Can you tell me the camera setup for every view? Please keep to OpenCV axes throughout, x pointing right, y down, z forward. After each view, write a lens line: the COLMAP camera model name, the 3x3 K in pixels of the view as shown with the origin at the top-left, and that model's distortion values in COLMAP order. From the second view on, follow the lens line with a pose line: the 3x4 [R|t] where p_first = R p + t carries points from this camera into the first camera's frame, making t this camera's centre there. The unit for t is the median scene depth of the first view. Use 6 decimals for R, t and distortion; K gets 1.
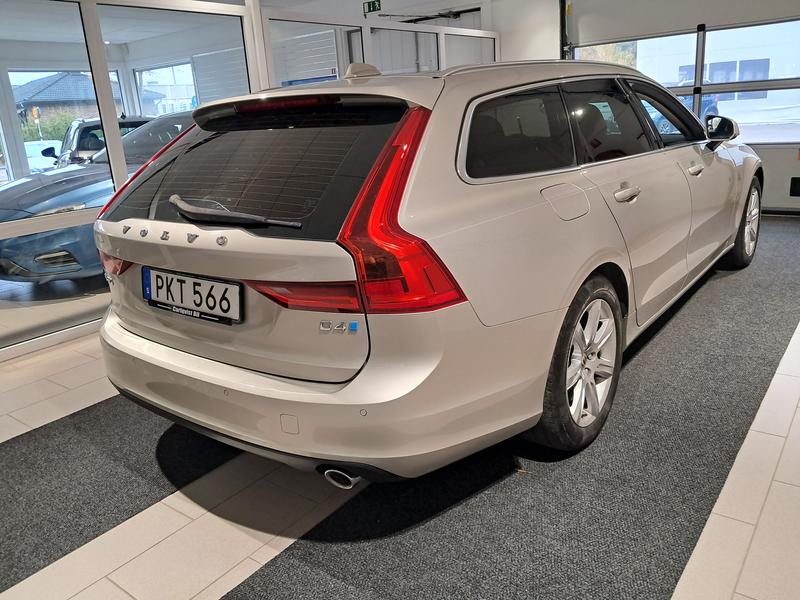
lens RADIAL K [[627.7, 0, 404.2], [0, 627.7, 296.2], [0, 0, 1]] dist [0.012655, -0.011516]
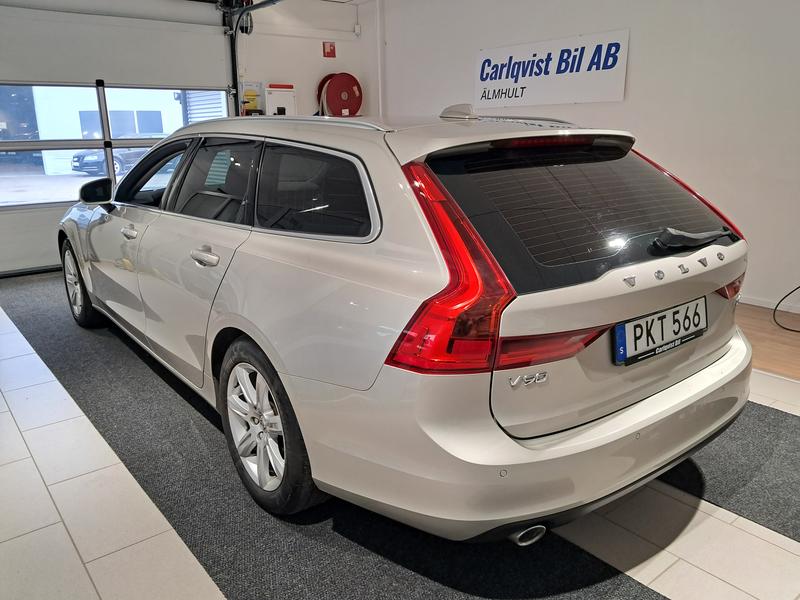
lens RADIAL K [[627.7, 0, 401.4], [0, 627.7, 296.5], [0, 0, 1]] dist [0.012655, -0.011516]
pose [[0.240665, -0.186937, 0.952436, -1.259644], [0.273443, 0.954590, 0.118265, -0.256962], [-0.931294, 0.231975, 0.280853, 1.012387]]
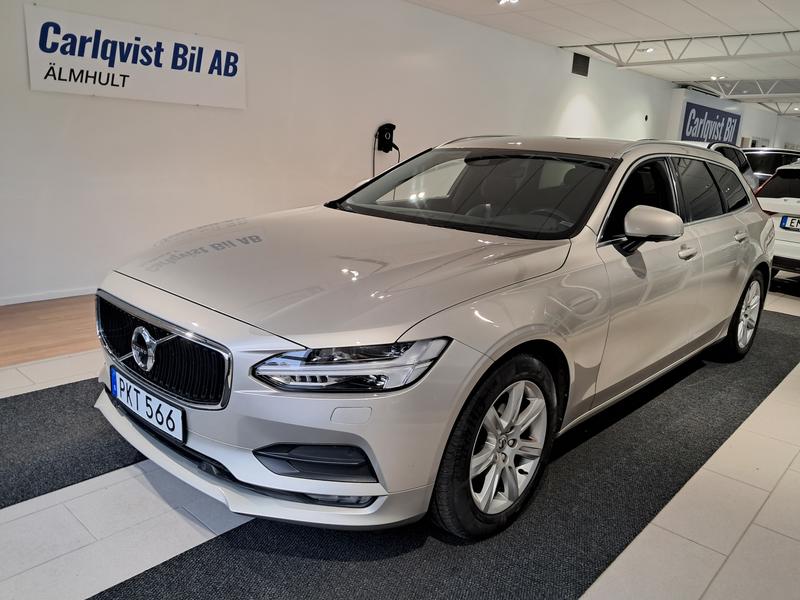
lens RADIAL K [[627.7, 0, 398.7], [0, 627.7, 296.9], [0, 0, 1]] dist [0.012655, -0.011516]
pose [[-0.995632, -0.006061, 0.093172, -0.592746], [0.040805, 0.869302, 0.492595, -0.550755], [-0.083981, 0.494245, -0.865257, 1.874680]]
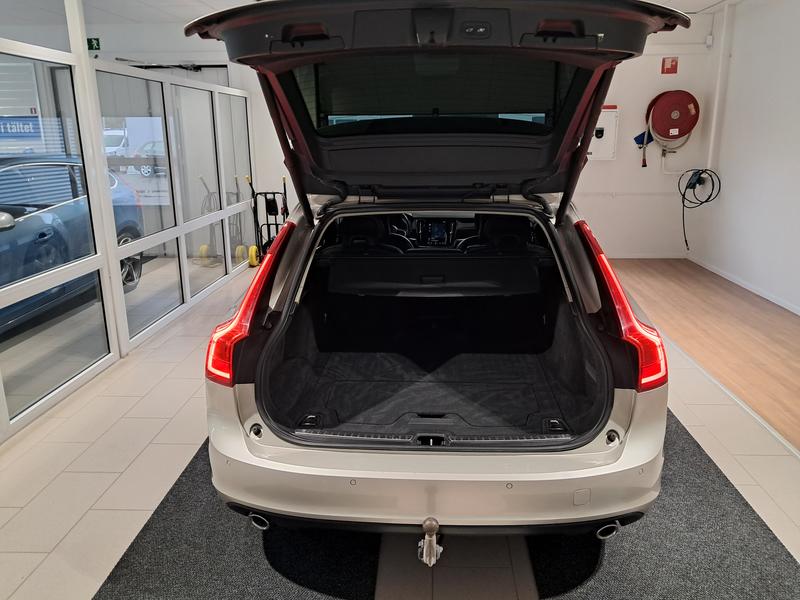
lens RADIAL K [[627.7, 0, 401.6], [0, 627.7, 308.1], [0, 0, 1]] dist [0.012655, -0.011516]
pose [[0.821031, -0.093112, 0.563238, -0.886858], [0.113934, 0.993487, -0.001843, -0.149276], [-0.559398, 0.065685, 0.826292, 0.157054]]
